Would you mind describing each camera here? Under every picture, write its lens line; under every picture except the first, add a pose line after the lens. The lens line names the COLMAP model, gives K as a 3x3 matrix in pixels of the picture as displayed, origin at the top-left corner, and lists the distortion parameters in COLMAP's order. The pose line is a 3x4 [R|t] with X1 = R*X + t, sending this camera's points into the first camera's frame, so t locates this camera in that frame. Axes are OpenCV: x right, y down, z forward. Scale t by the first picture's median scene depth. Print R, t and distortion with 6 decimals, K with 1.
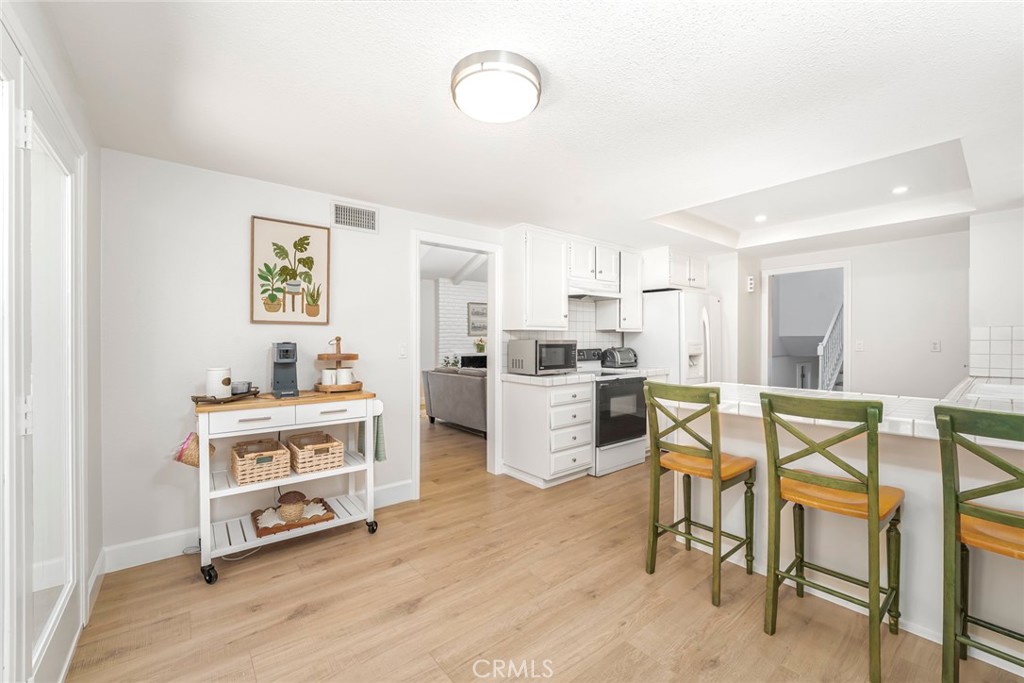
lens RADIAL K [[413.9, 0, 513.7], [0, 413.9, 338.3], [0, 0, 1]] dist [-0.011814, 0.000555]
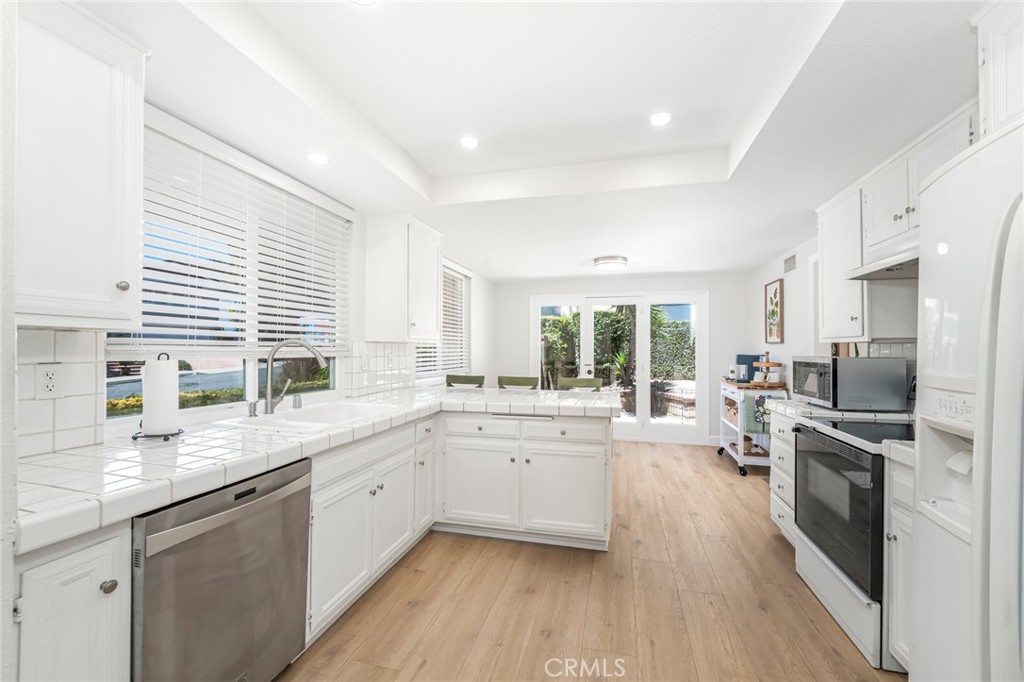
lens RADIAL K [[413.9, 0, 509.8], [0, 413.9, 346.4], [0, 0, 1]] dist [-0.011814, 0.000555]
pose [[-0.800321, -0.004280, -0.599557, 1.360252], [-0.003869, 0.999991, -0.001975, -0.016406], [0.599560, 0.000739, -0.800330, 1.782759]]
